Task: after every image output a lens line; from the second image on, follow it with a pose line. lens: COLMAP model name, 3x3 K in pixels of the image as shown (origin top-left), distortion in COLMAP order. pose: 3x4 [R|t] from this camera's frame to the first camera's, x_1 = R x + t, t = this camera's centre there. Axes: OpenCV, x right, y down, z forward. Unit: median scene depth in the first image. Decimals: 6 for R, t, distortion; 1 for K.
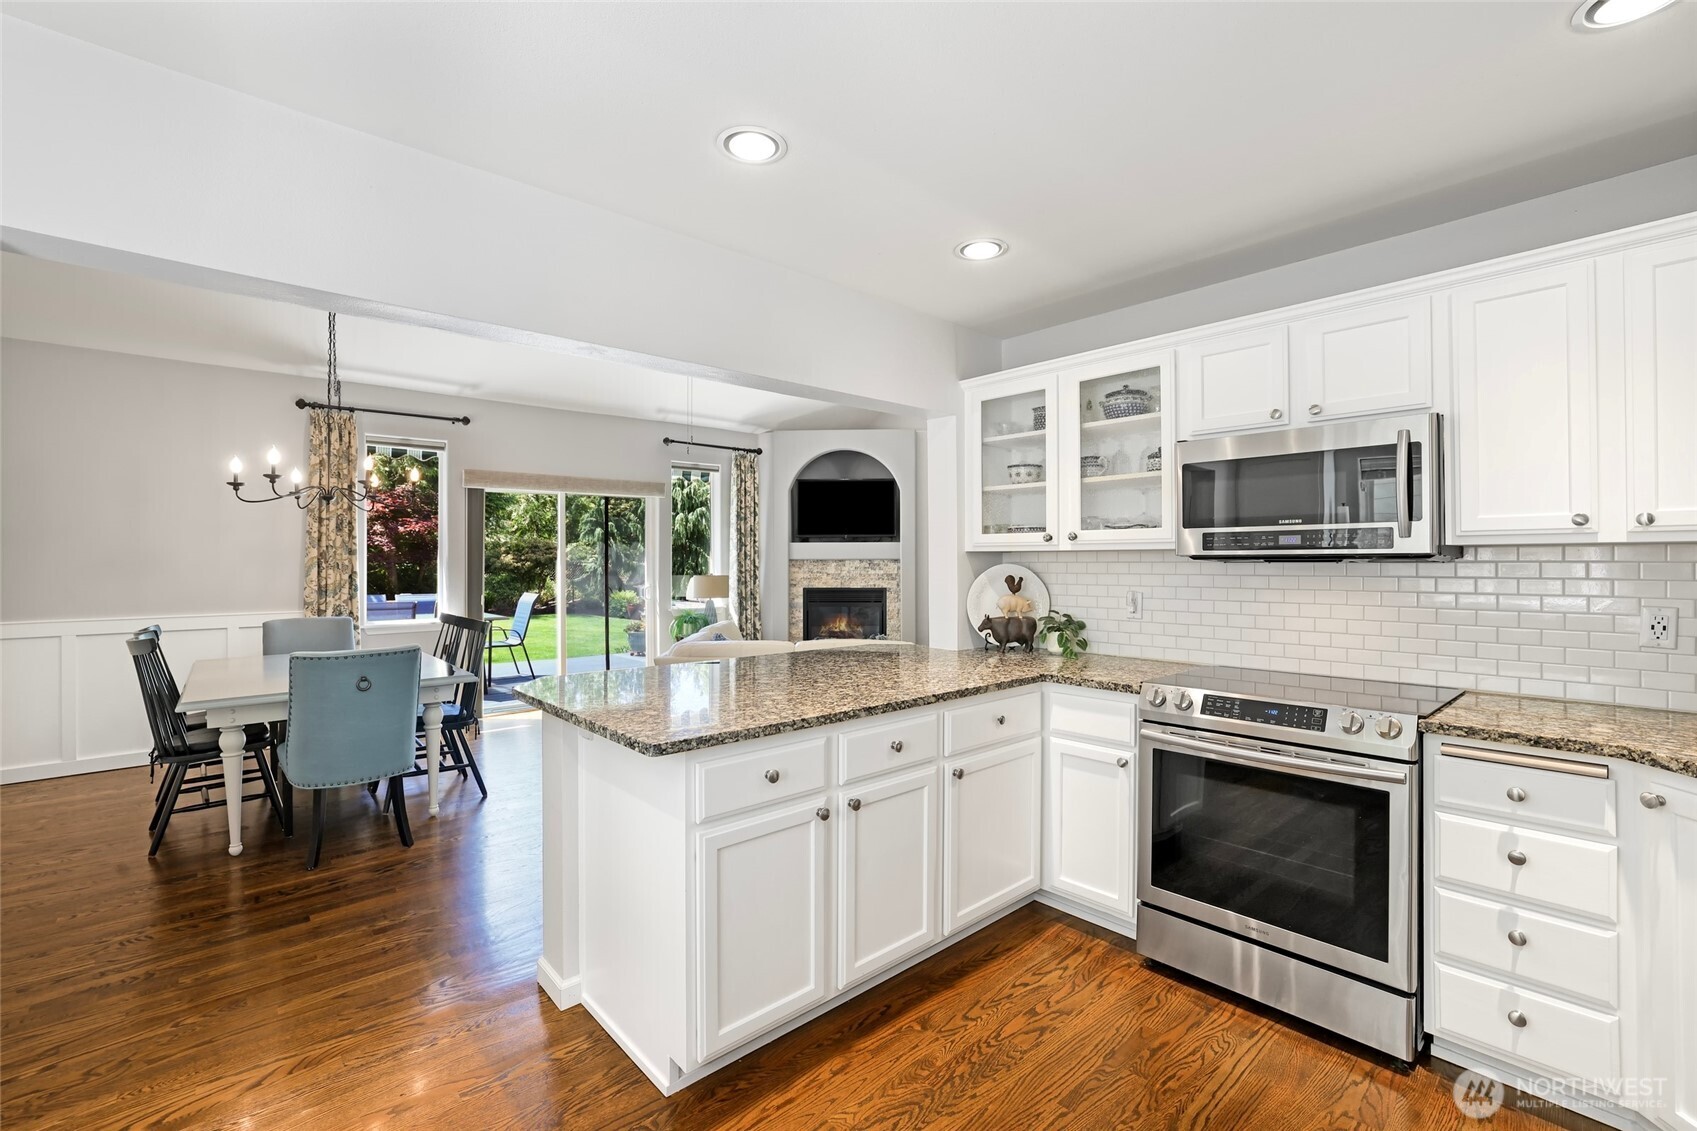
lens RADIAL K [[737.6, 0, 851.3], [0, 737.6, 562.8], [0, 0, 1]] dist [-0.043982, 0.017149]
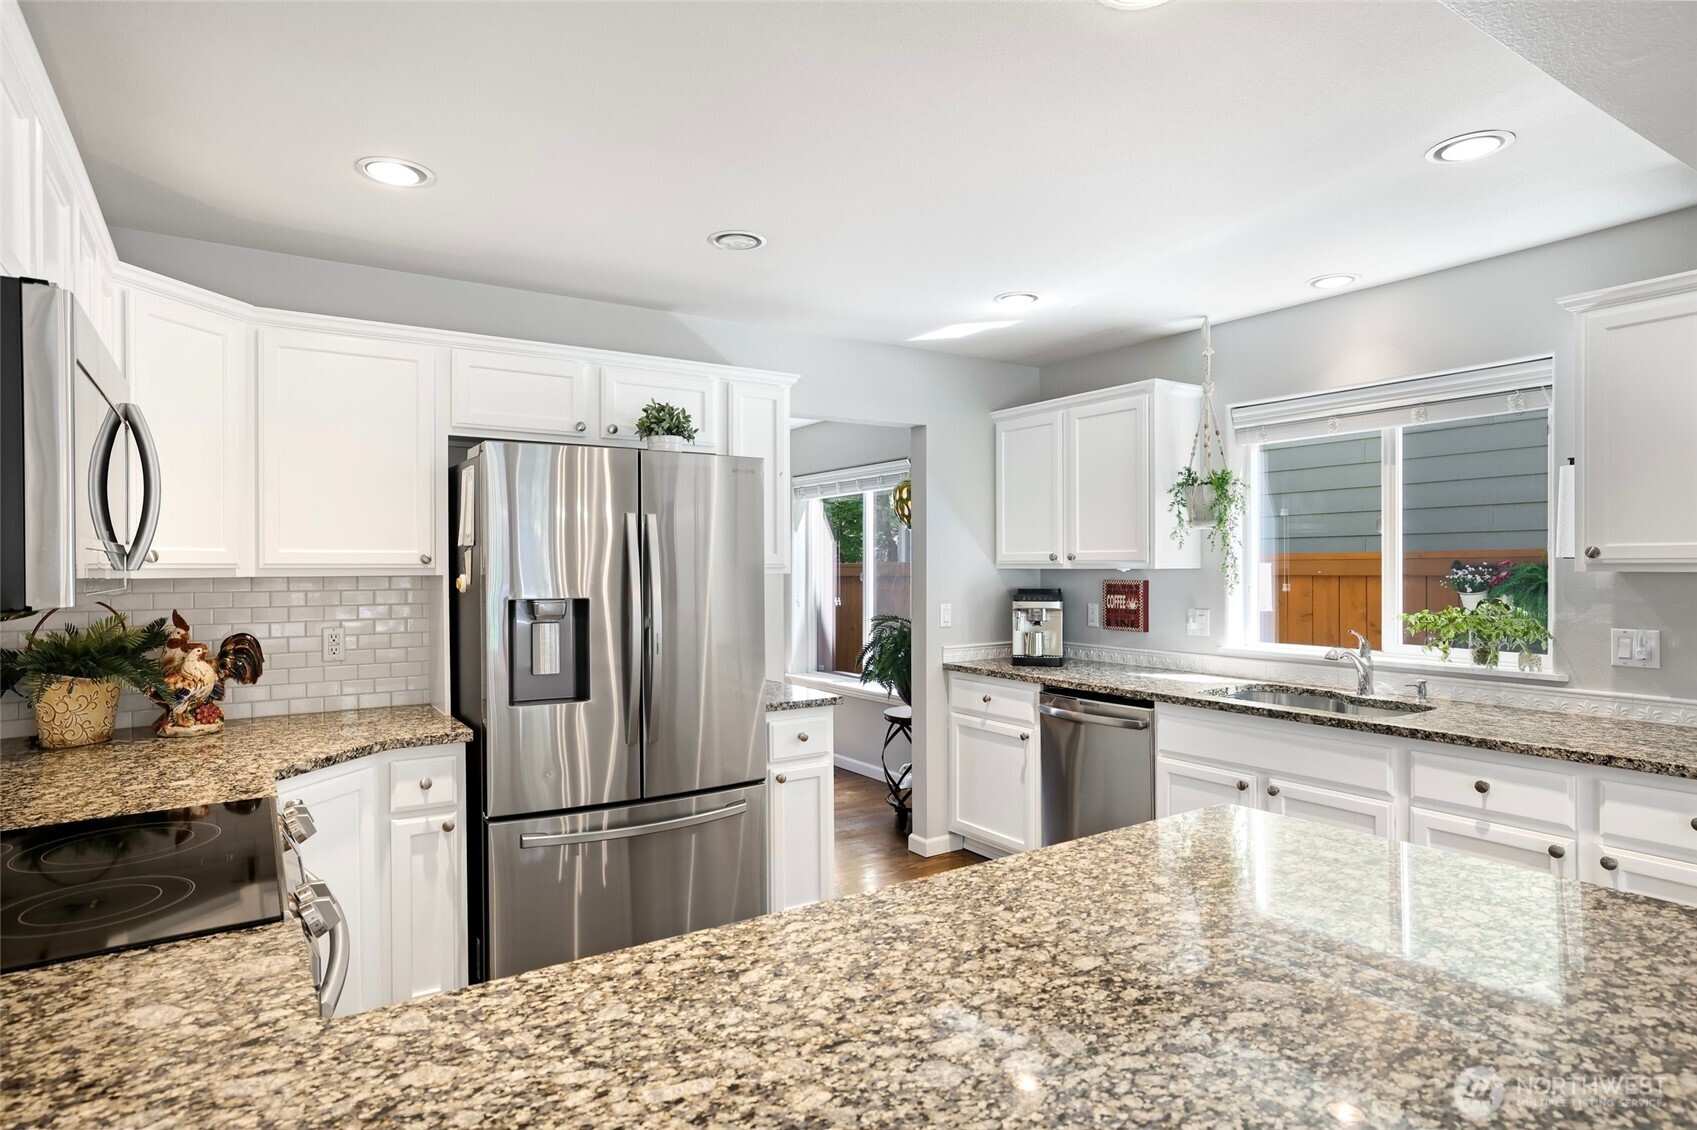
lens RADIAL K [[937.9, 0, 854.6], [0, 937.9, 566.3], [0, 0, 1]] dist [-0.035293, 0.037248]
pose [[-0.988412, 0.007401, 0.151614, 0.000139], [0.007222, 0.999972, -0.001730, -0.026560], [-0.151622, -0.000615, -0.988438, 1.410162]]
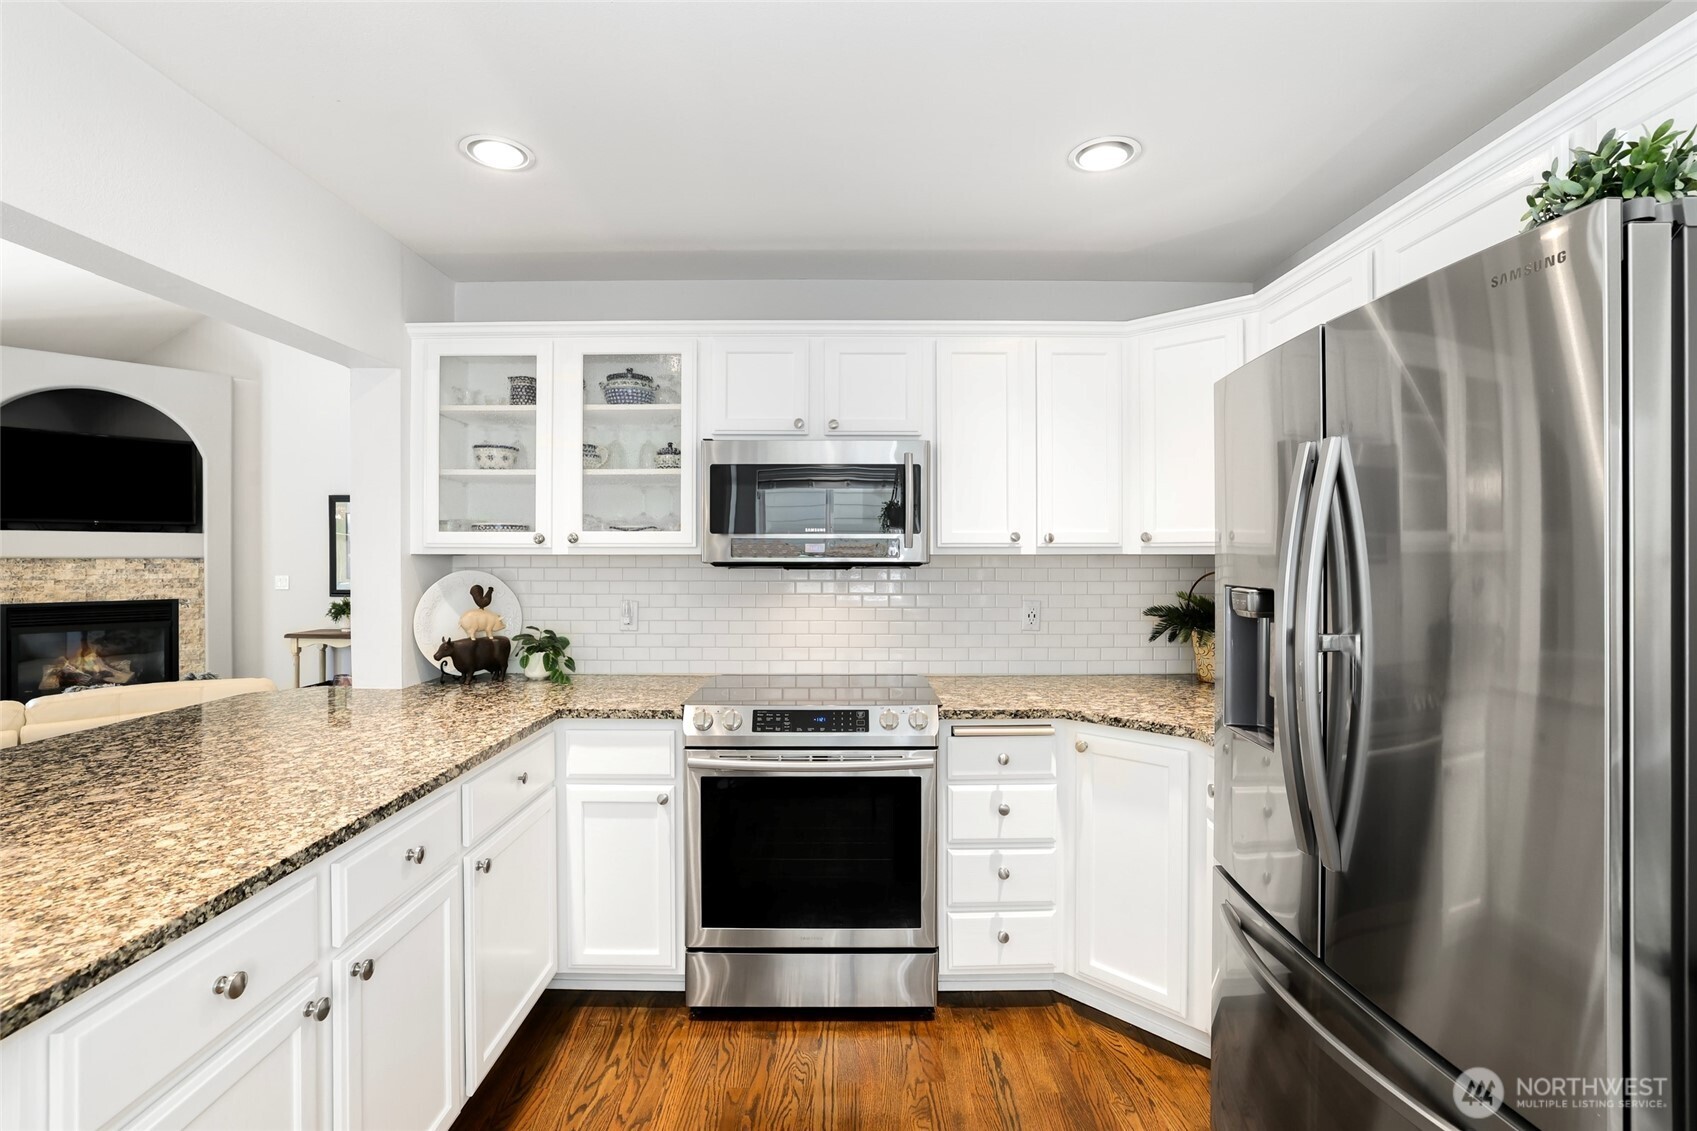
lens RADIAL K [[760.3, 0, 847.0], [0, 760.3, 561.2], [0, 0, 1]] dist [-0.052186, 0.020448]
pose [[0.668231, -0.001543, 0.743952, -0.150370], [-0.001517, 0.999993, 0.003436, -0.015190], [-0.743952, -0.003424, 0.668224, 0.225445]]
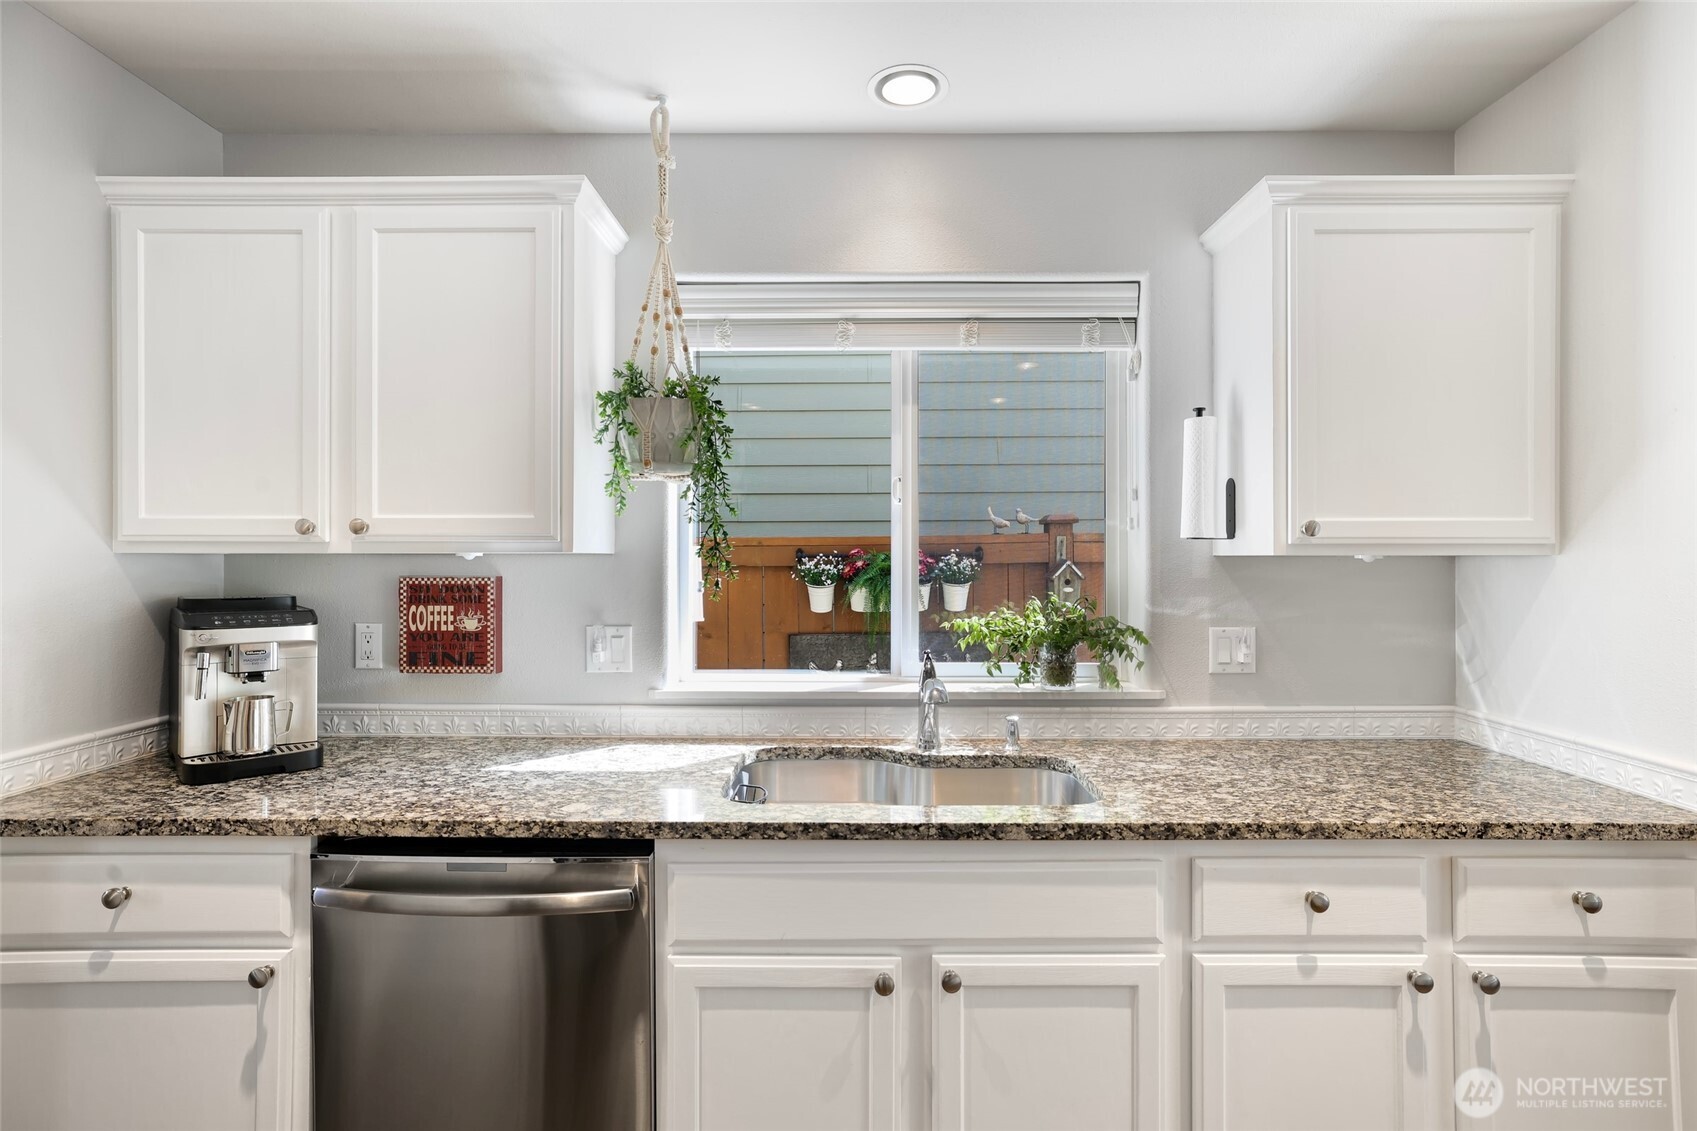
lens RADIAL K [[844.9, 0, 851.3], [0, 844.9, 557.4], [0, 0, 1]] dist [-0.024081, 0.022642]
pose [[-0.676361, 0.002208, -0.736567, 0.105586], [0.005103, 0.999986, -0.001689, -0.015259], [0.736553, -0.004902, -0.676362, 0.457815]]
